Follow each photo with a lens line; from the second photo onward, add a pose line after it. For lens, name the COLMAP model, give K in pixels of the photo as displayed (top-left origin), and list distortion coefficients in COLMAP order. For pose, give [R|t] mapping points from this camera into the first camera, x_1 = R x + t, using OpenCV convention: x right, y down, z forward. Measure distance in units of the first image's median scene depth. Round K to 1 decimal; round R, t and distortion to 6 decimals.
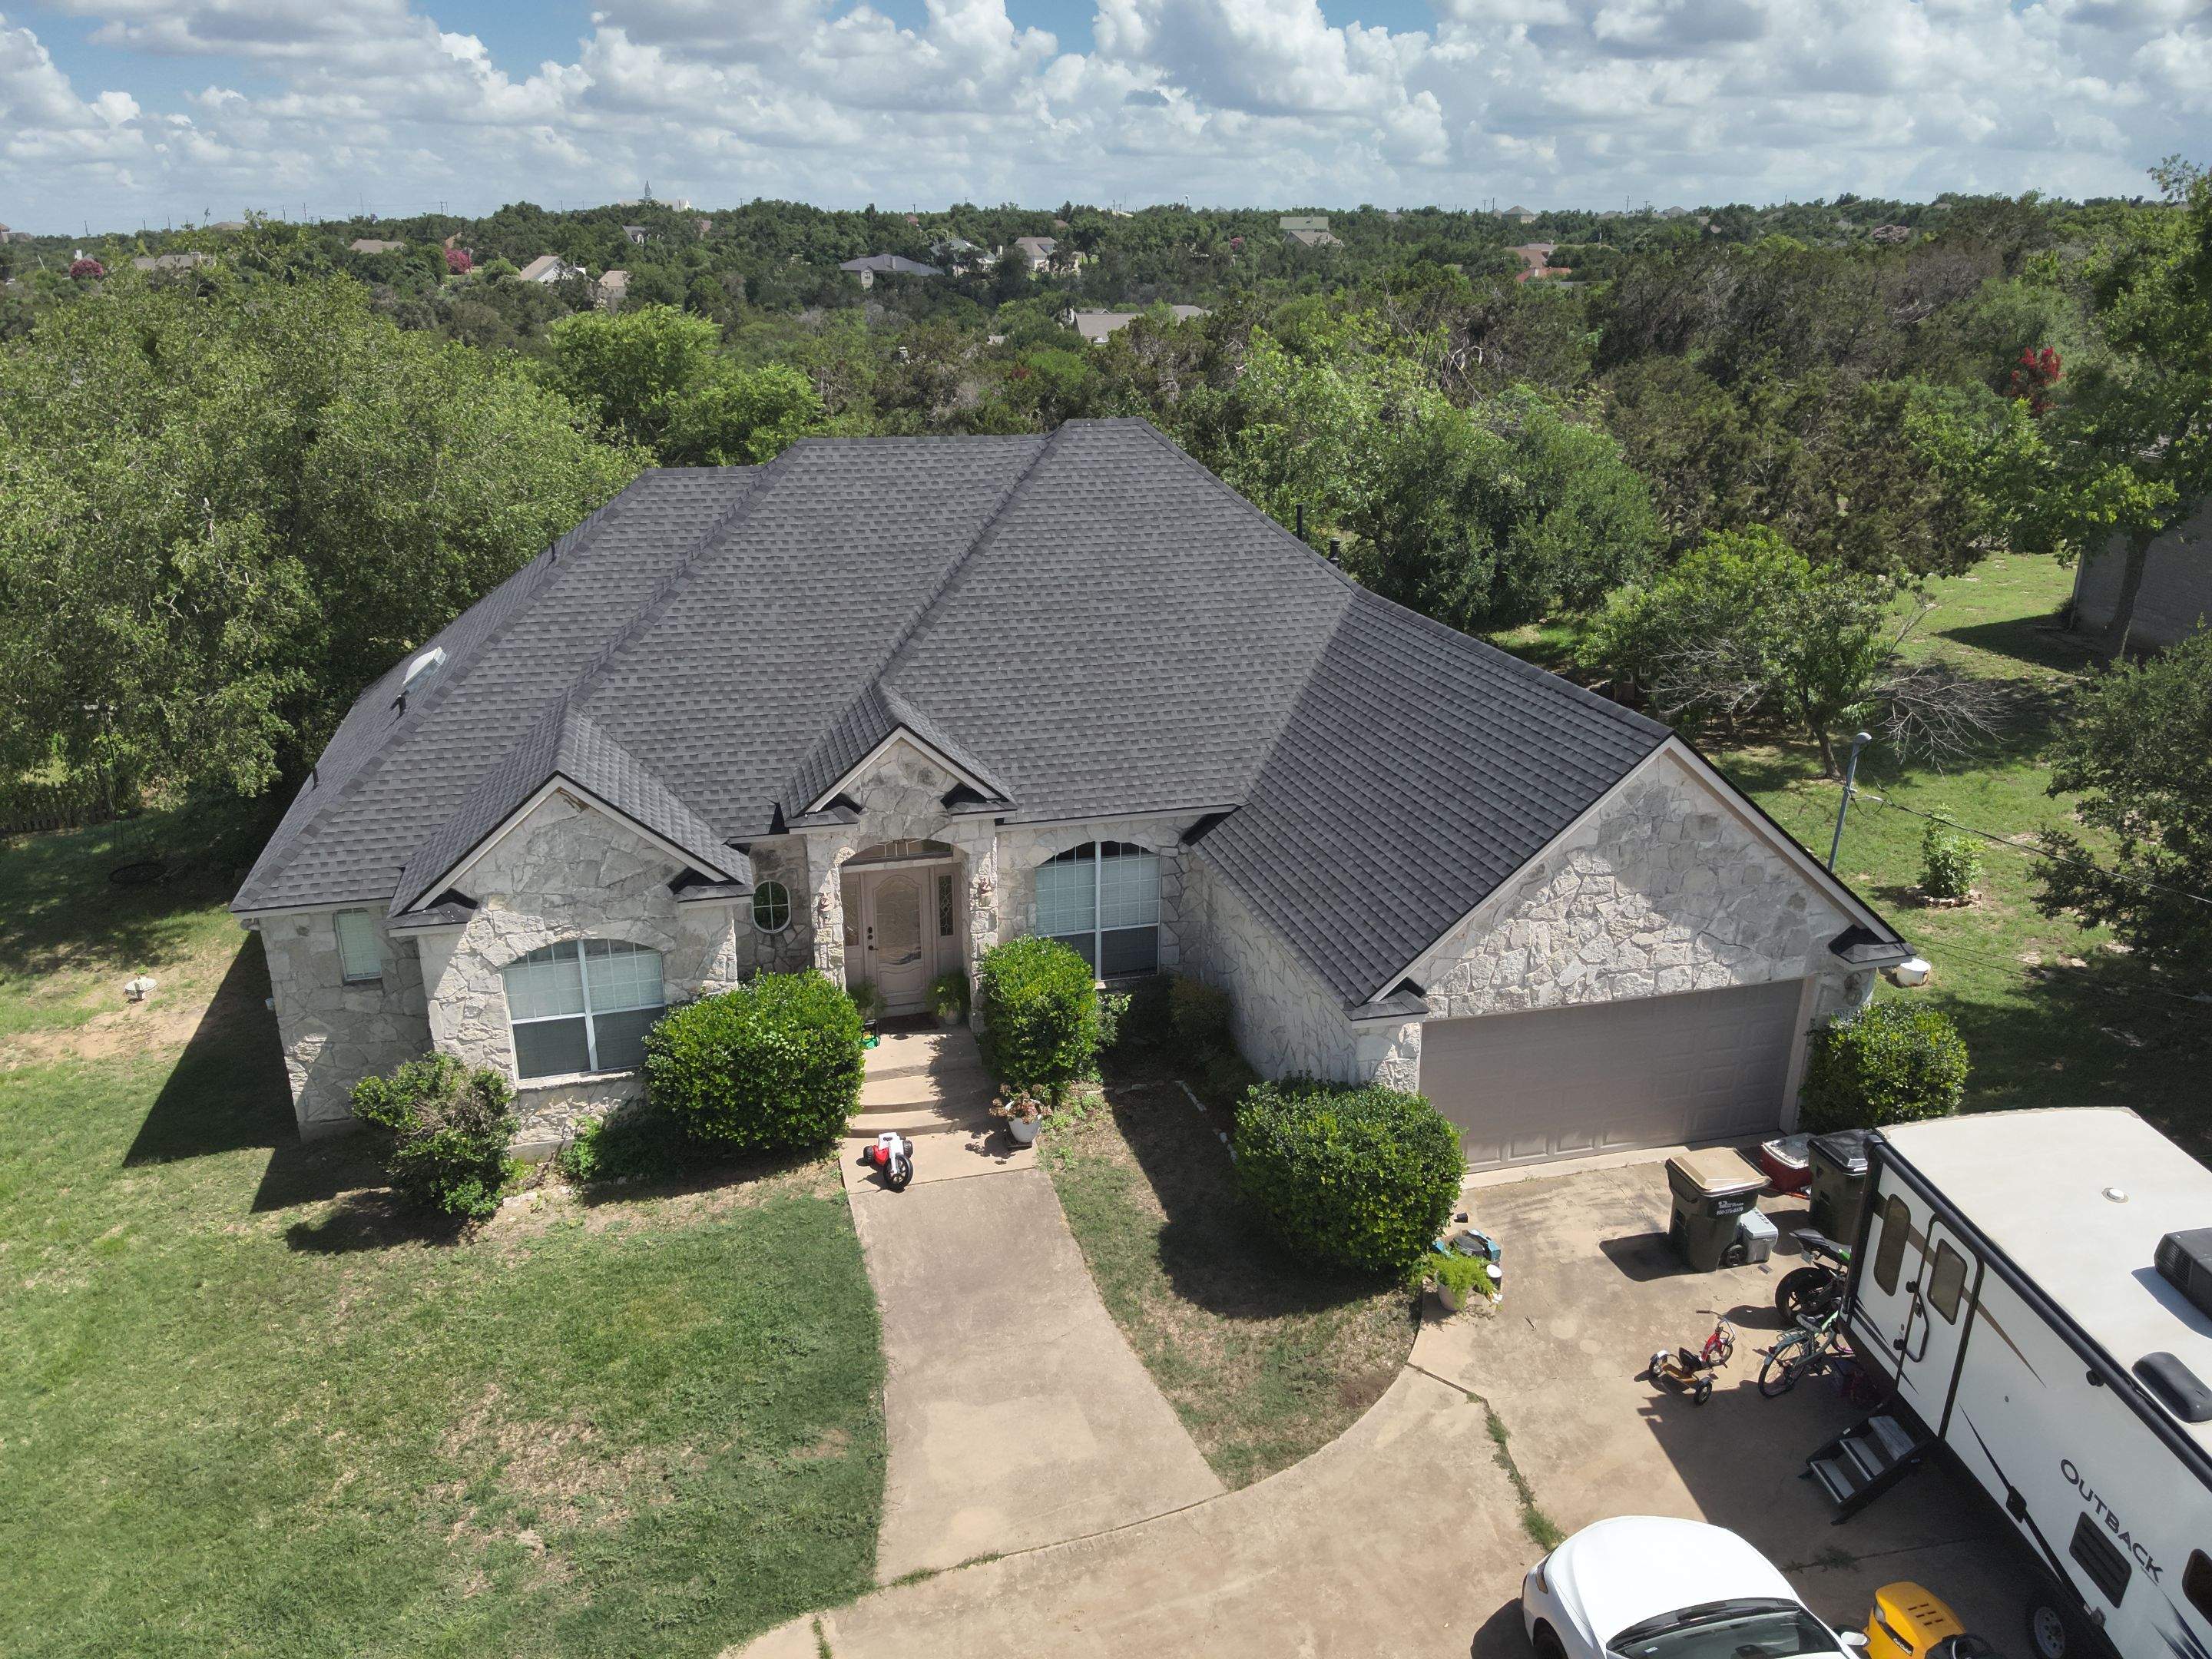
lens RADIAL K [[1602.1, 0, 1089.4], [0, 1602.1, 826.9], [0, 0, 1]] dist [0.117453, -0.215894]
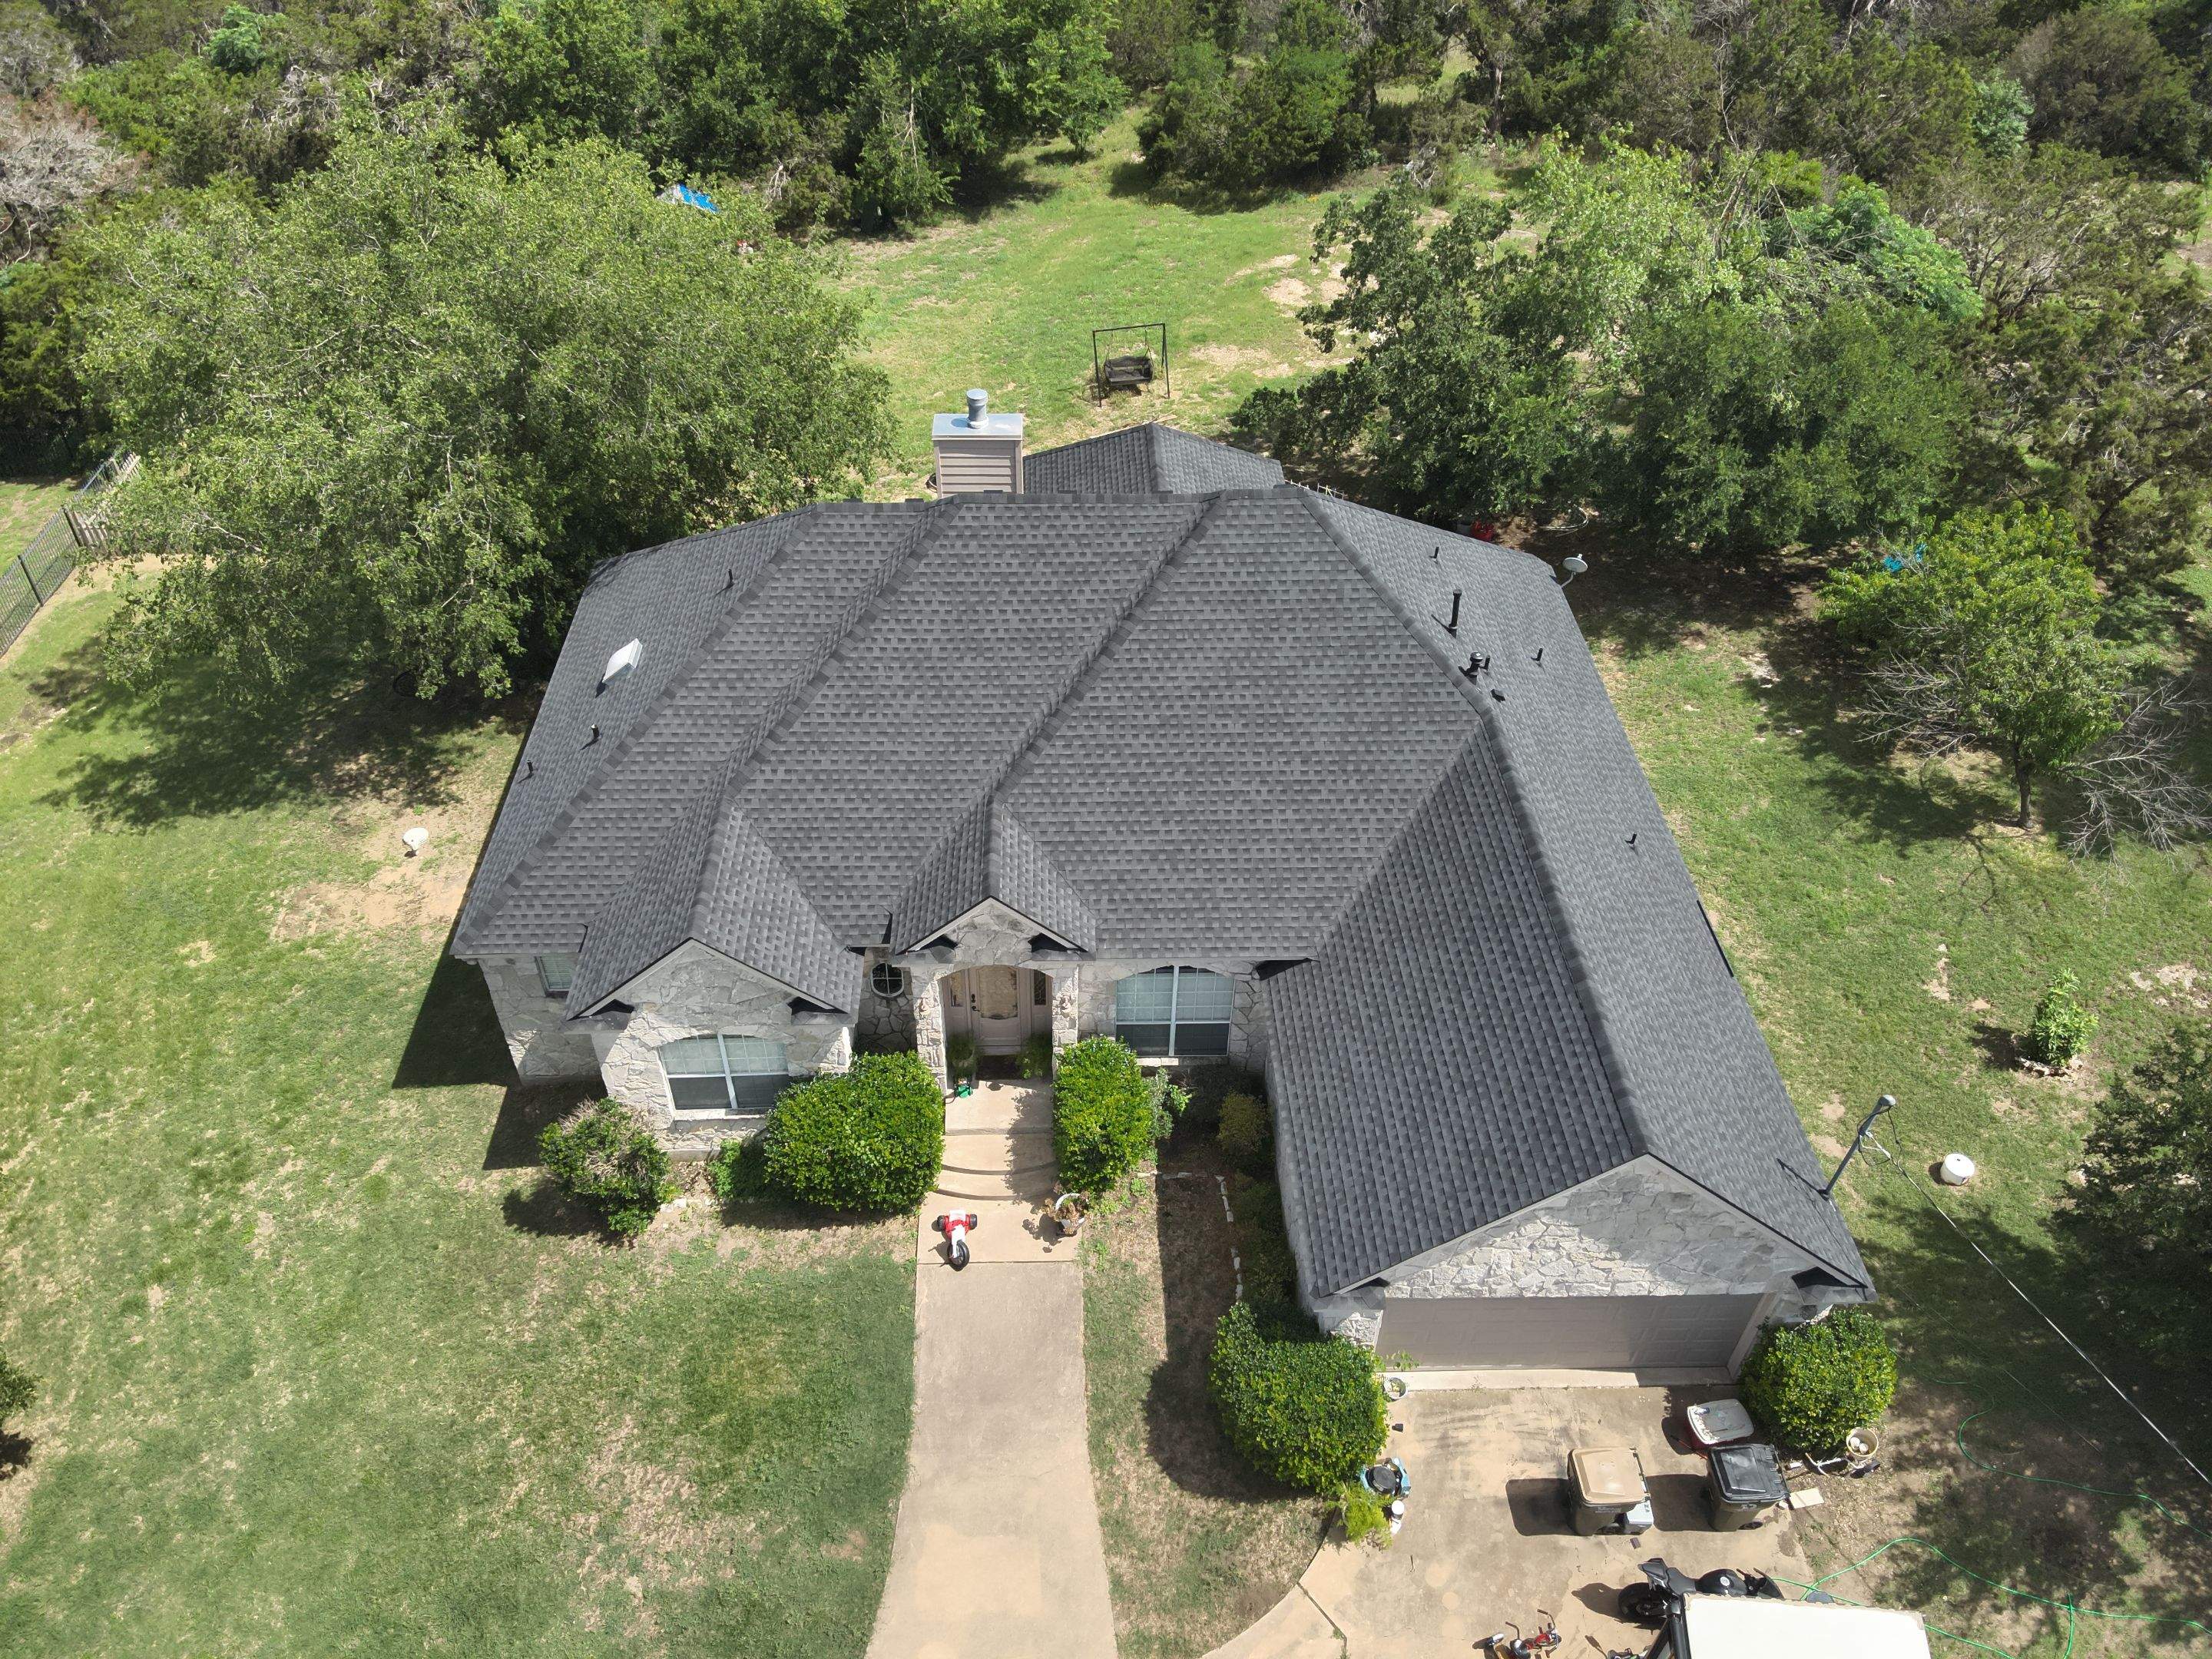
lens RADIAL K [[1602.1, 0, 1089.4], [0, 1602.1, 826.9], [0, 0, 1]] dist [0.117453, -0.215894]
pose [[0.974222, 0.154963, -0.163942, 0.124229], [-0.083451, 0.922735, 0.376292, -0.537695], [0.209587, -0.352911, 0.911881, 0.022940]]
